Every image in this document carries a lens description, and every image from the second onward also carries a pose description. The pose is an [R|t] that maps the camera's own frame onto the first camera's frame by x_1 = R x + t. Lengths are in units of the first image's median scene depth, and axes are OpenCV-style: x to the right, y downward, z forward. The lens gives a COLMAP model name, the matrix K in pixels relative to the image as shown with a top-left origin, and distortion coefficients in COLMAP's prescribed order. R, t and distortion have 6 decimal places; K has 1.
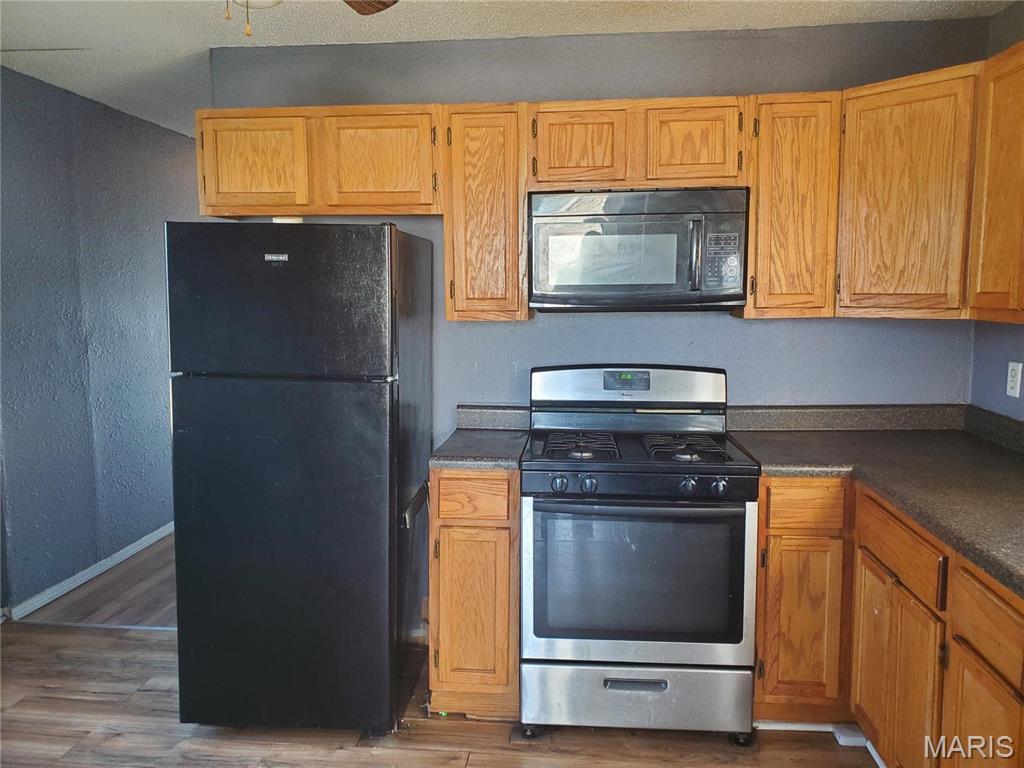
lens RADIAL K [[810.8, 0, 512.0], [0, 810.8, 384.0], [0, 0, 1]] dist [0.008405, -0.003188]
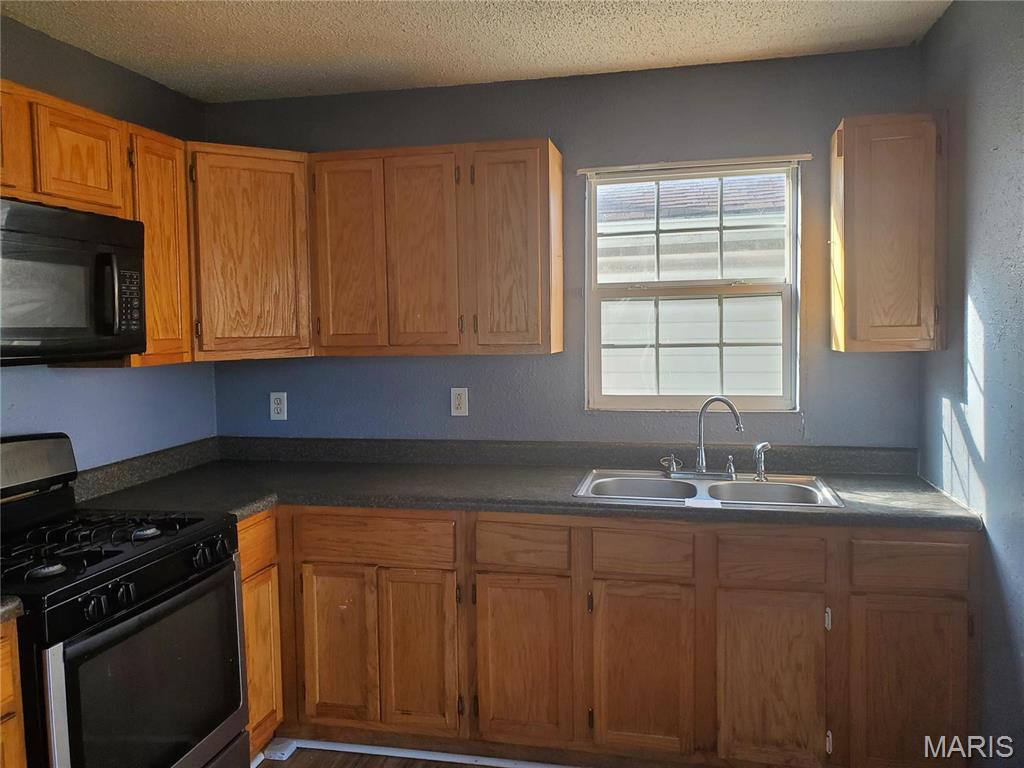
lens RADIAL K [[810.8, 0, 512.0], [0, 810.8, 384.0], [0, 0, 1]] dist [0.008405, -0.003188]
pose [[0.130059, -0.062600, 0.989528, -0.573792], [0.134071, 0.989949, 0.045005, -0.048527], [-0.982400, 0.126813, 0.137145, 0.493767]]
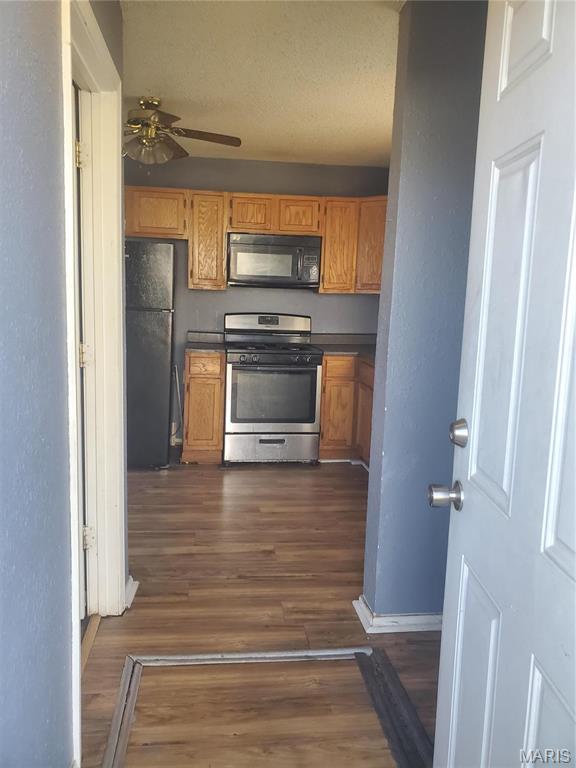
lens RADIAL K [[608.1, 0, 288.0], [0, 608.1, 384.0], [0, 0, 1]] dist [0.008405, -0.003188]
pose [[0.974139, 0.006129, 0.225866, -0.205203], [-0.019794, 0.998104, 0.058286, 0.086087], [-0.225080, -0.061249, 0.972413, -0.740312]]
